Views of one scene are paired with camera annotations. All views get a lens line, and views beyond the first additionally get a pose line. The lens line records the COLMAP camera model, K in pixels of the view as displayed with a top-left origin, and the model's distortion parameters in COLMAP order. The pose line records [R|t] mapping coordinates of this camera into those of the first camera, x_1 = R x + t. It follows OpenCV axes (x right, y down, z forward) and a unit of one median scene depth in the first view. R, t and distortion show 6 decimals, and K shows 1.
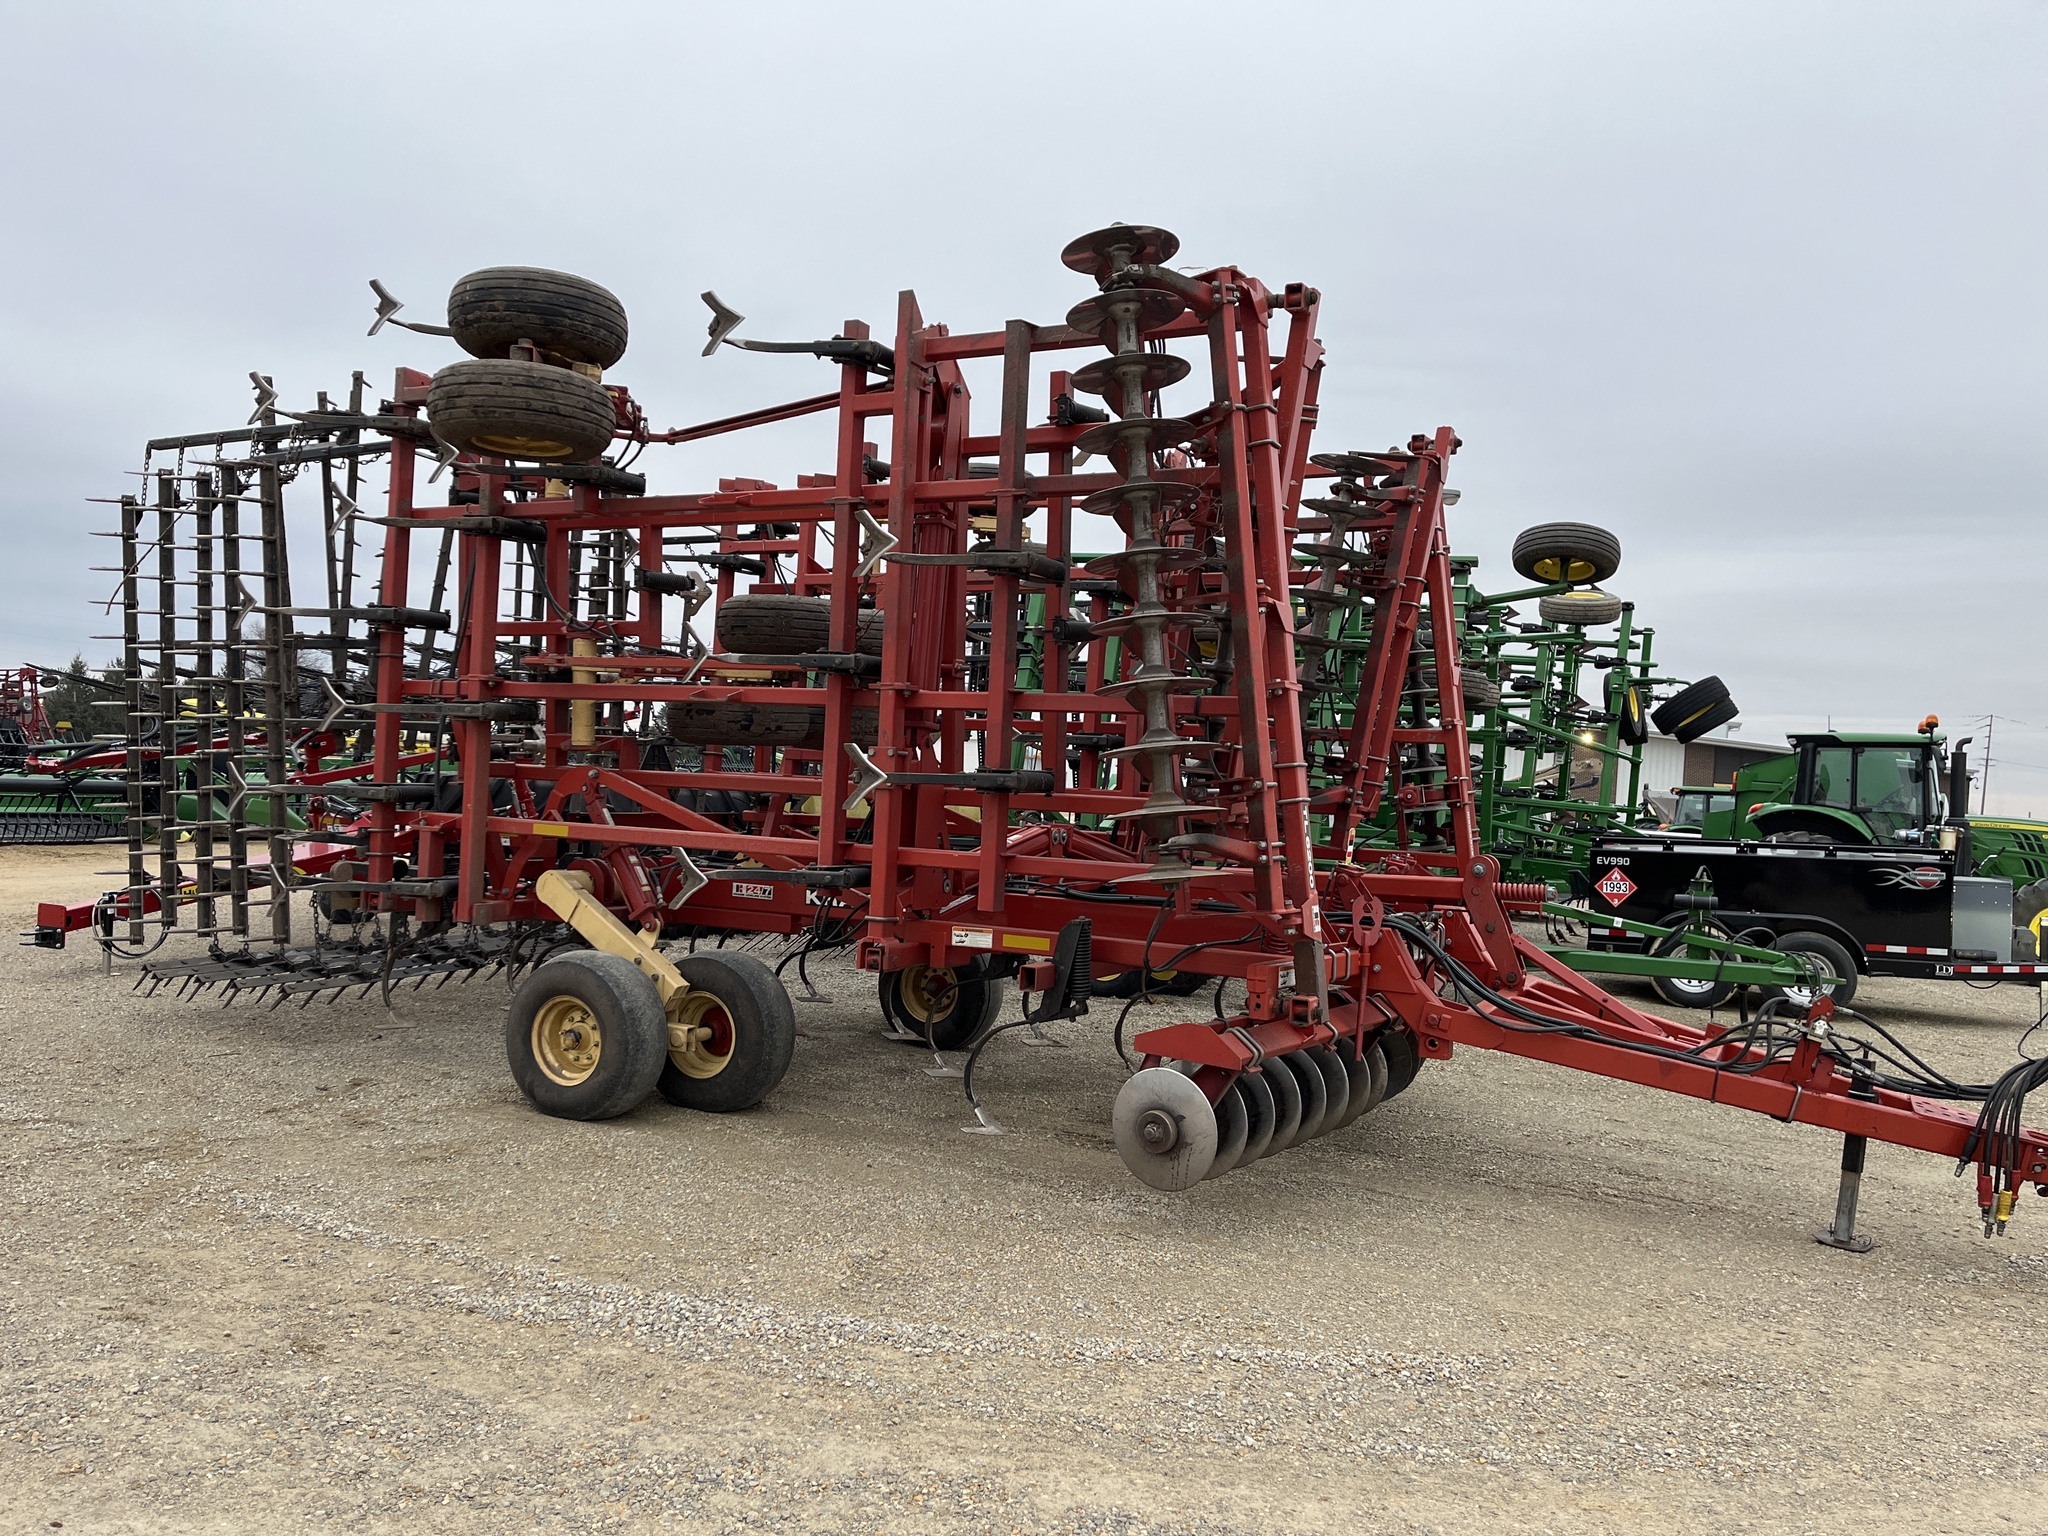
lens RADIAL K [[1541.2, 0, 1021.7], [0, 1541.2, 780.1], [0, 0, 1]] dist [0.030769, -0.000298]
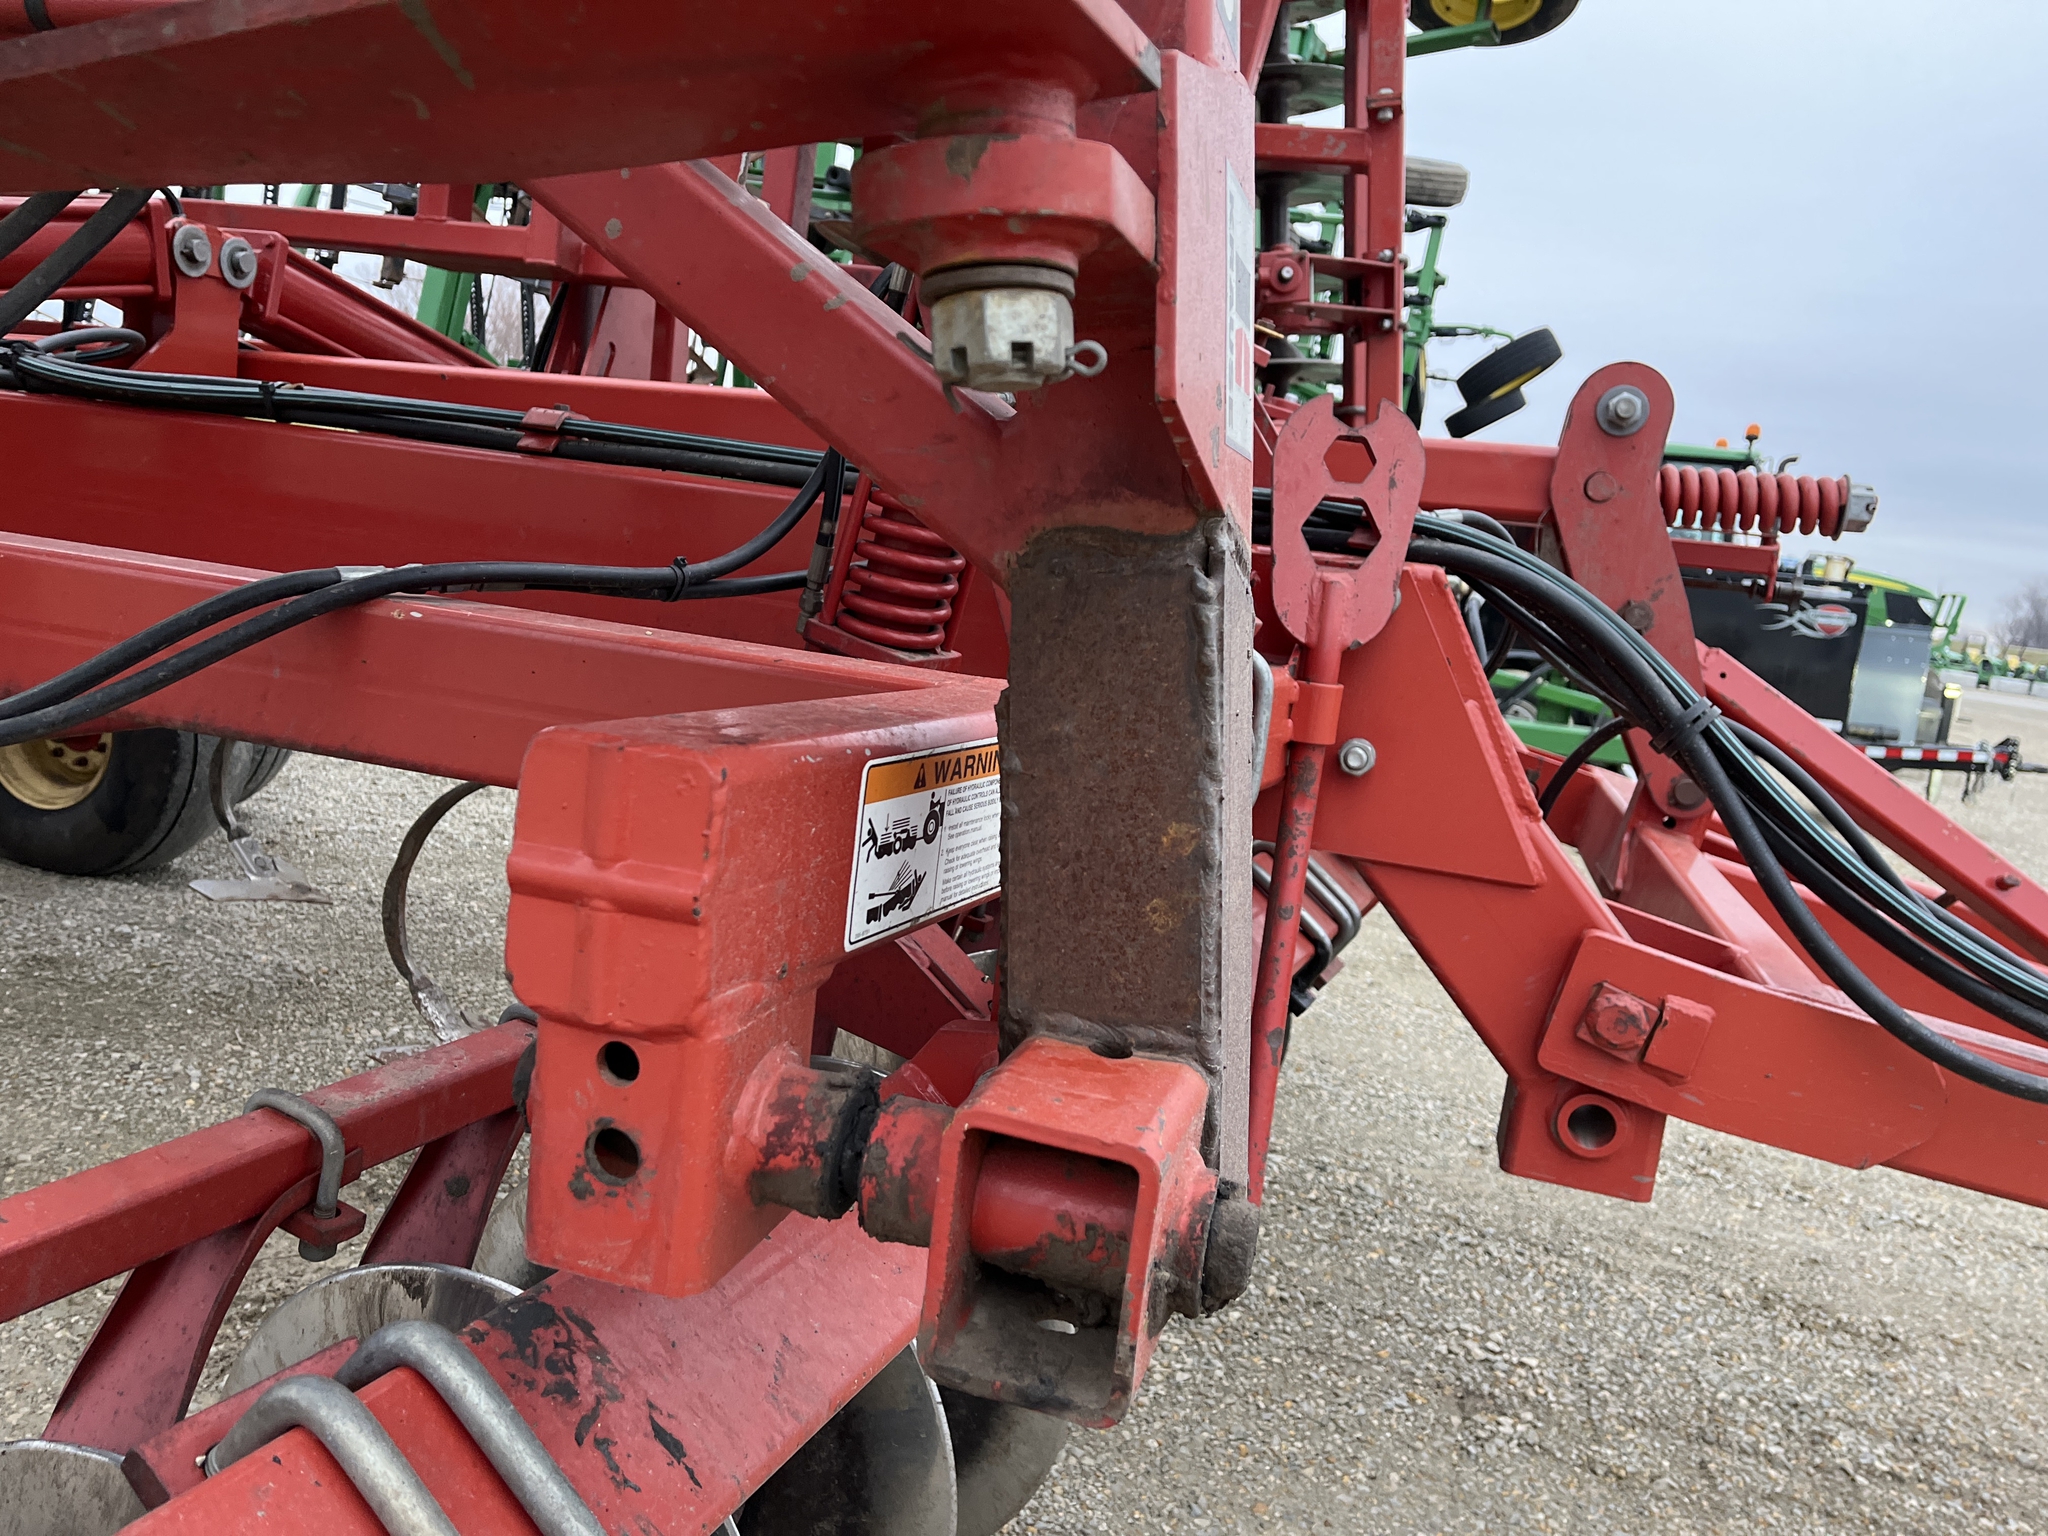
lens RADIAL K [[1541.2, 0, 1021.7], [0, 1541.2, 780.1], [0, 0, 1]] dist [0.030769, -0.000298]
pose [[0.972974, 0.034336, 0.228348, 0.099723], [-0.072910, 0.983977, 0.162708, 0.067908], [-0.219102, -0.174960, 0.959887, 0.582332]]
